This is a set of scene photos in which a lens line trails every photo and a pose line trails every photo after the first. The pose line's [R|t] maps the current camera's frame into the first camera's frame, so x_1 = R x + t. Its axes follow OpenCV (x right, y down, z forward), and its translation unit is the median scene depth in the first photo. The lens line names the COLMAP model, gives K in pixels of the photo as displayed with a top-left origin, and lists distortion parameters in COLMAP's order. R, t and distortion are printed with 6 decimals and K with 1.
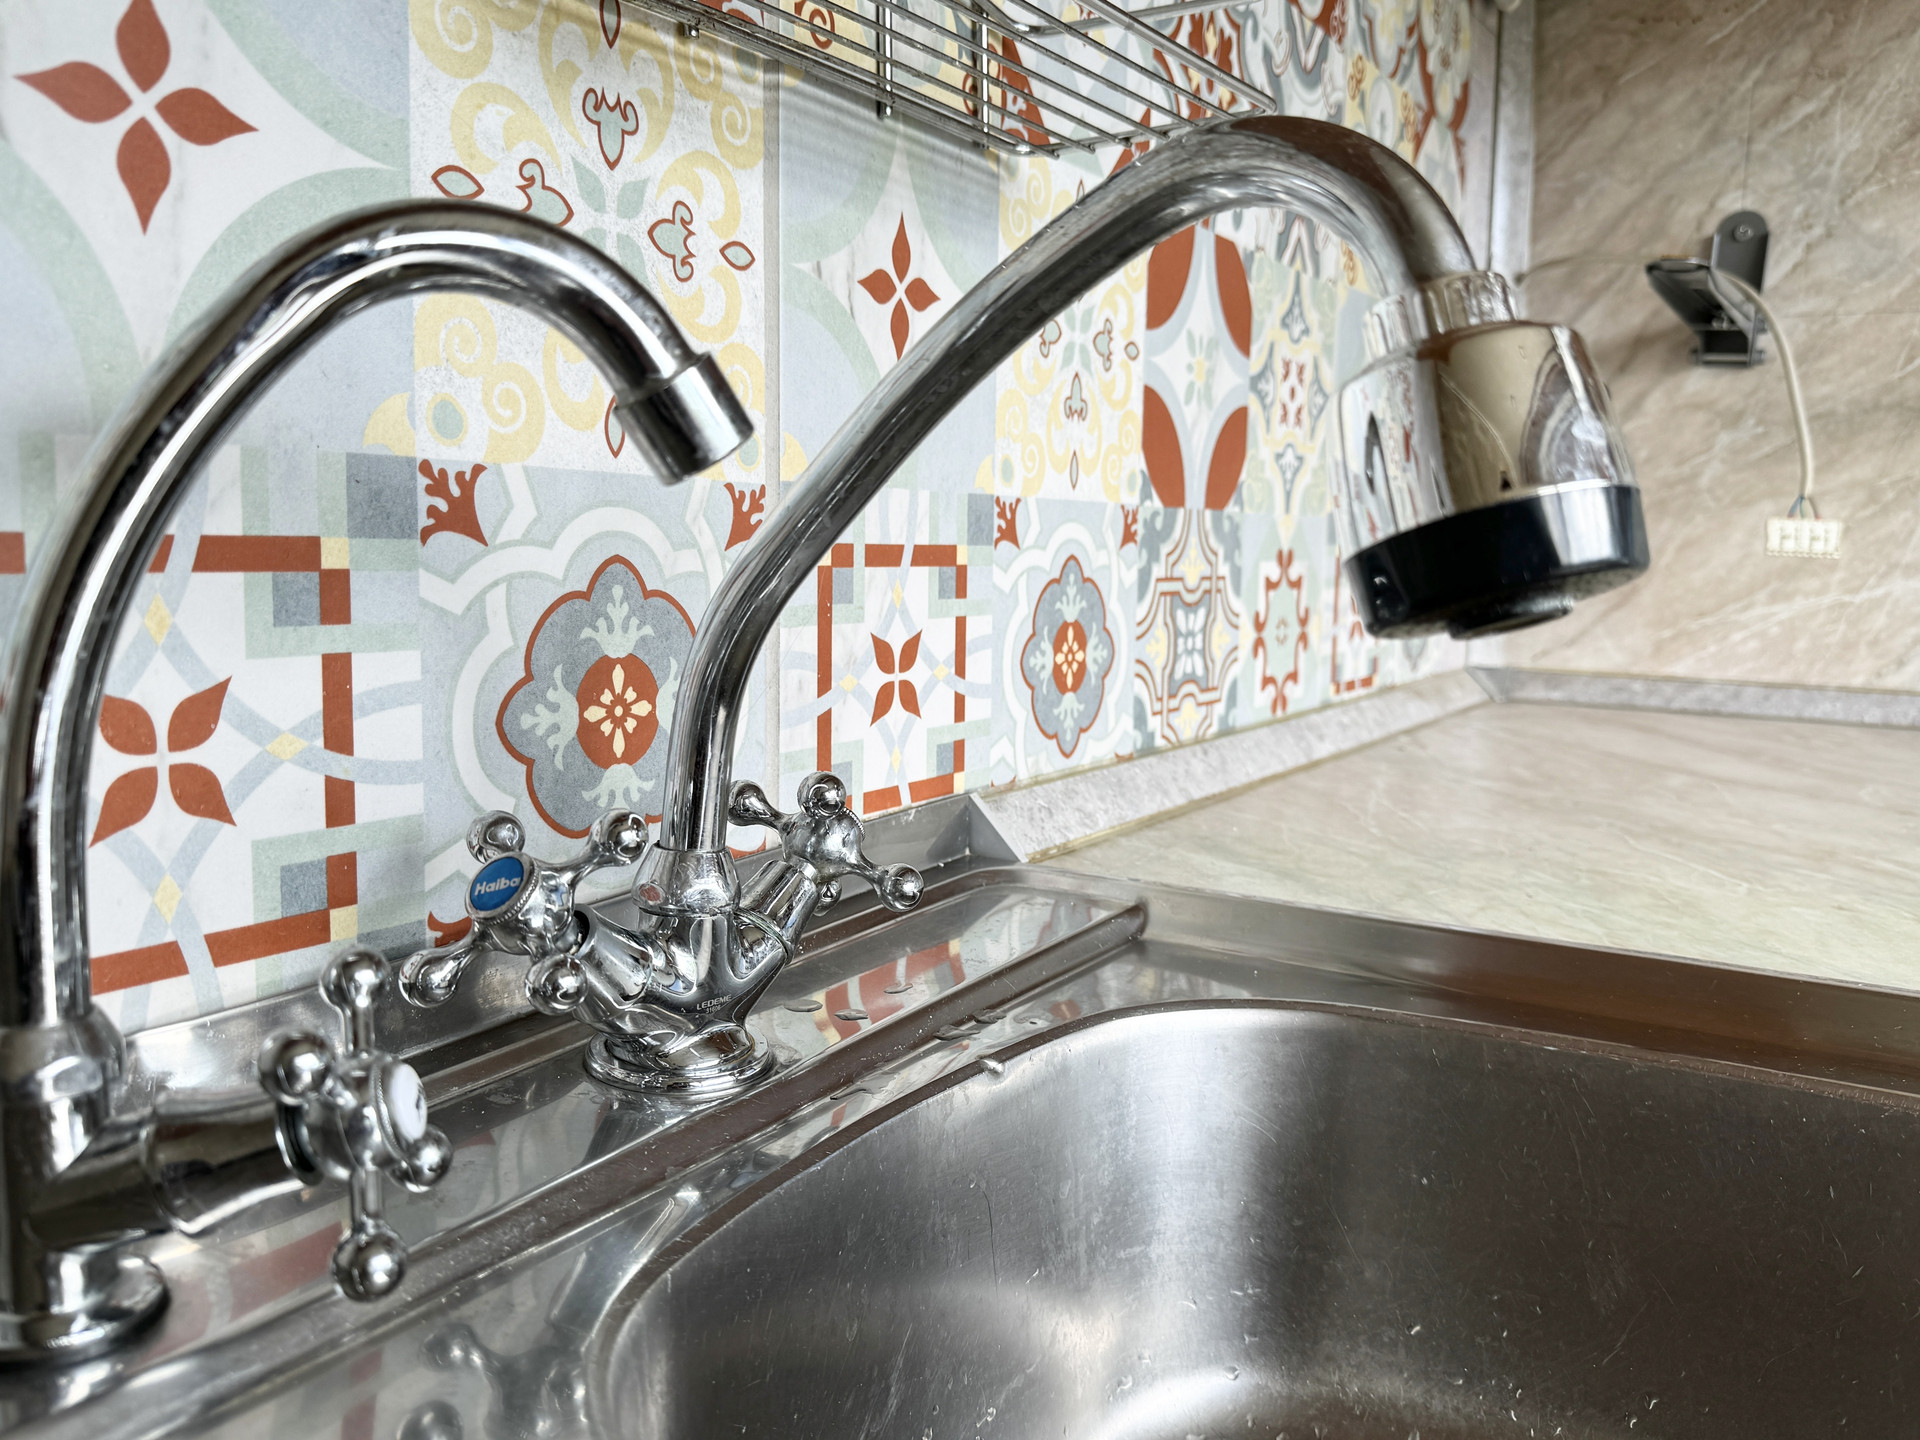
lens RADIAL K [[1602.3, 0, 960.0], [0, 1602.3, 720.0], [0, 0, 1]] dist [0.002665, -0.001836]
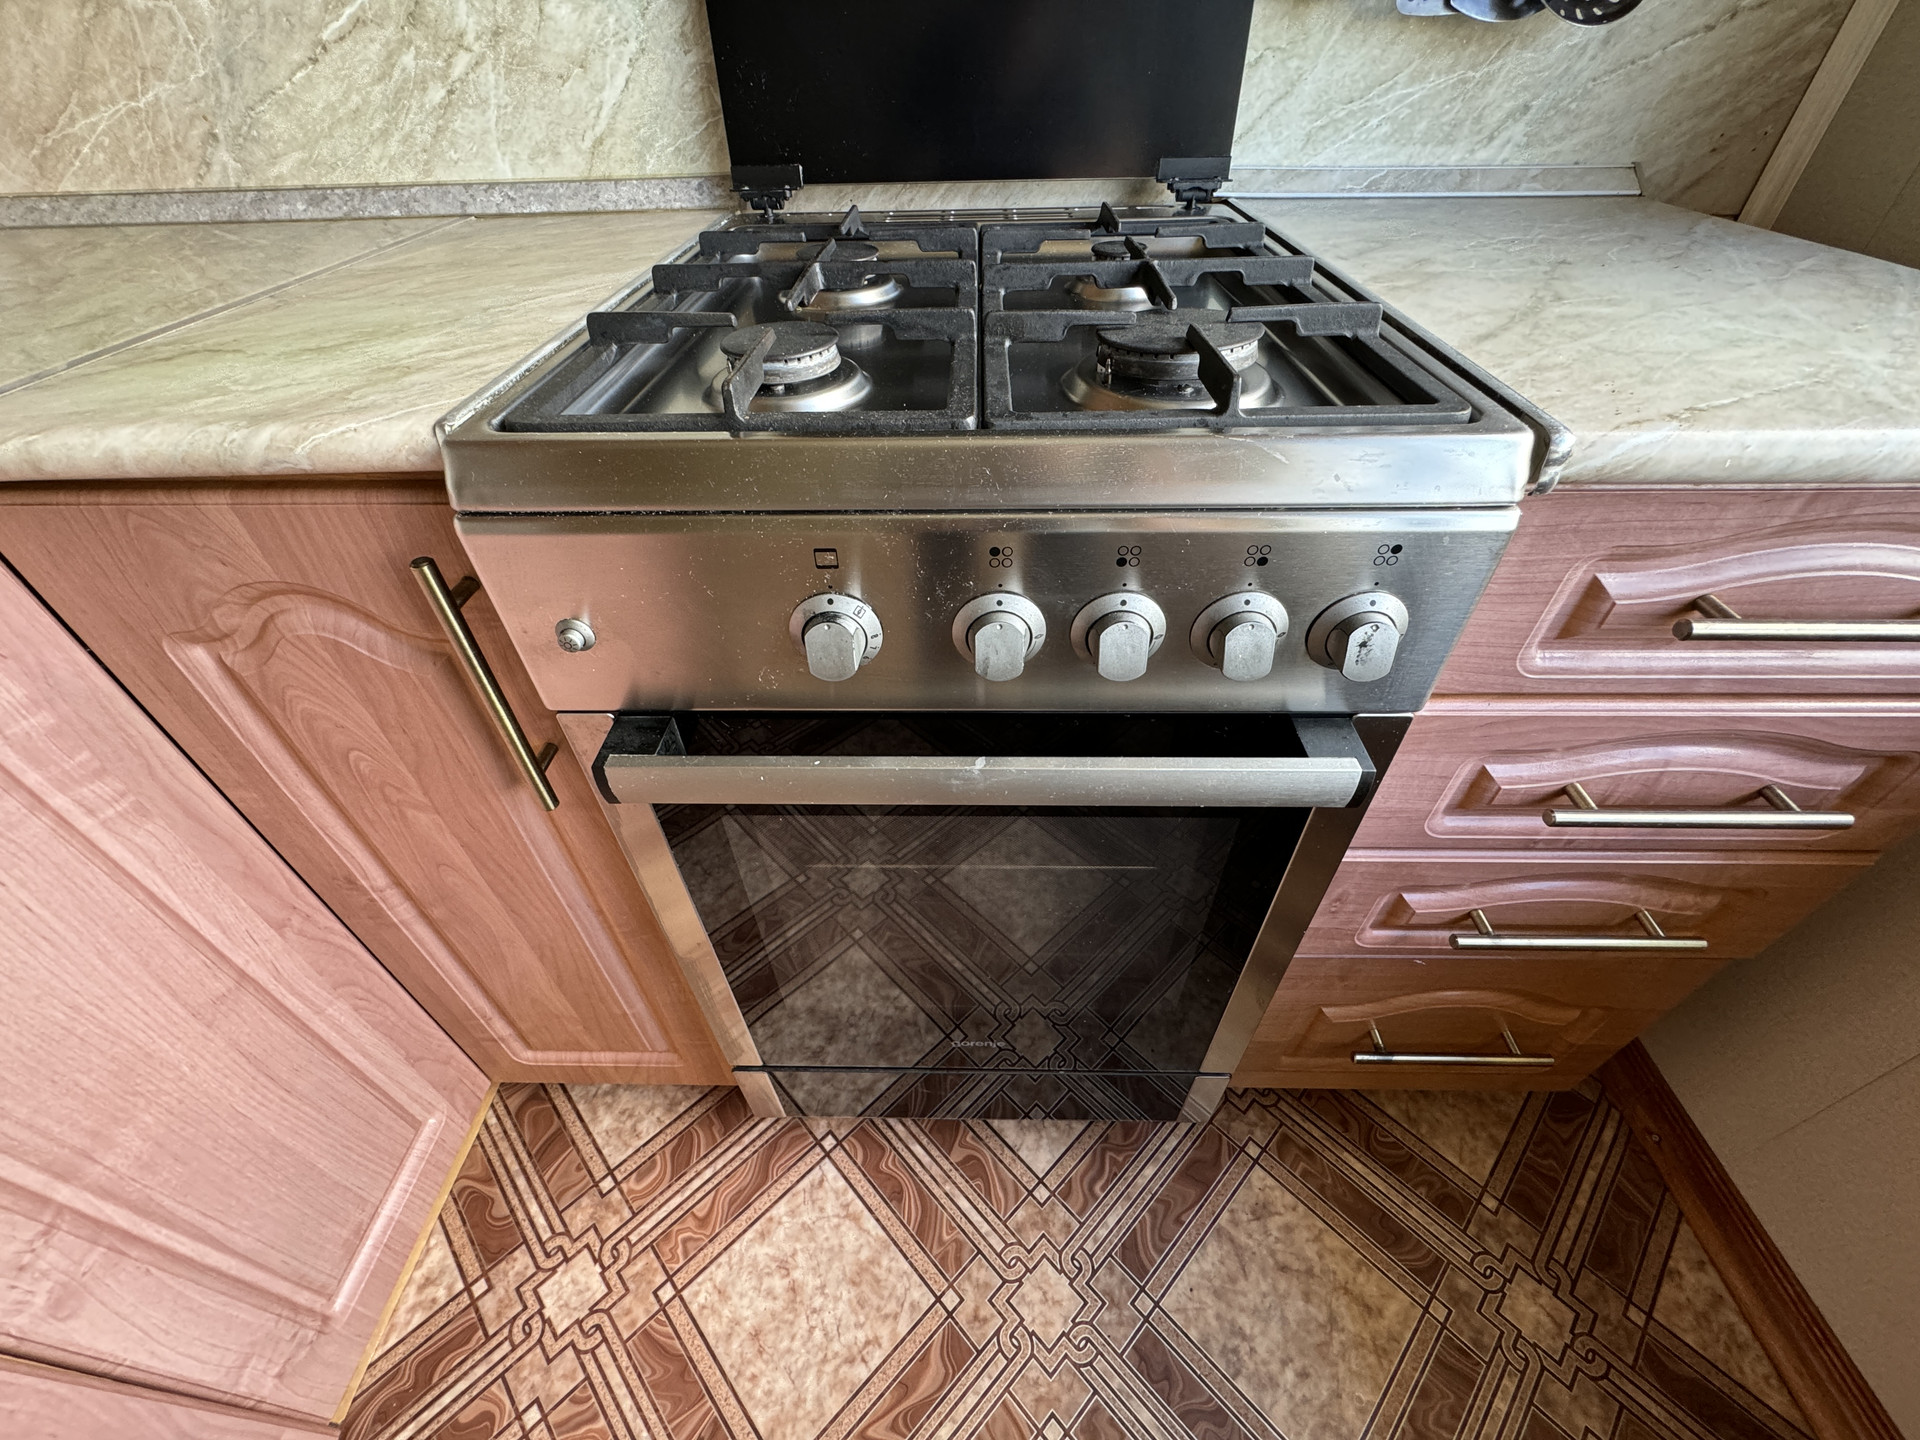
lens RADIAL K [[766.3, 0, 957.8], [0, 766.3, 720.4], [0, 0, 1]] dist [-0.001398, -0.000073]
pose [[0.864428, -0.362010, 0.348873, 1.043394], [0.100058, 0.803915, 0.586267, 0.035682], [-0.492699, -0.471878, 0.731149, 0.032129]]
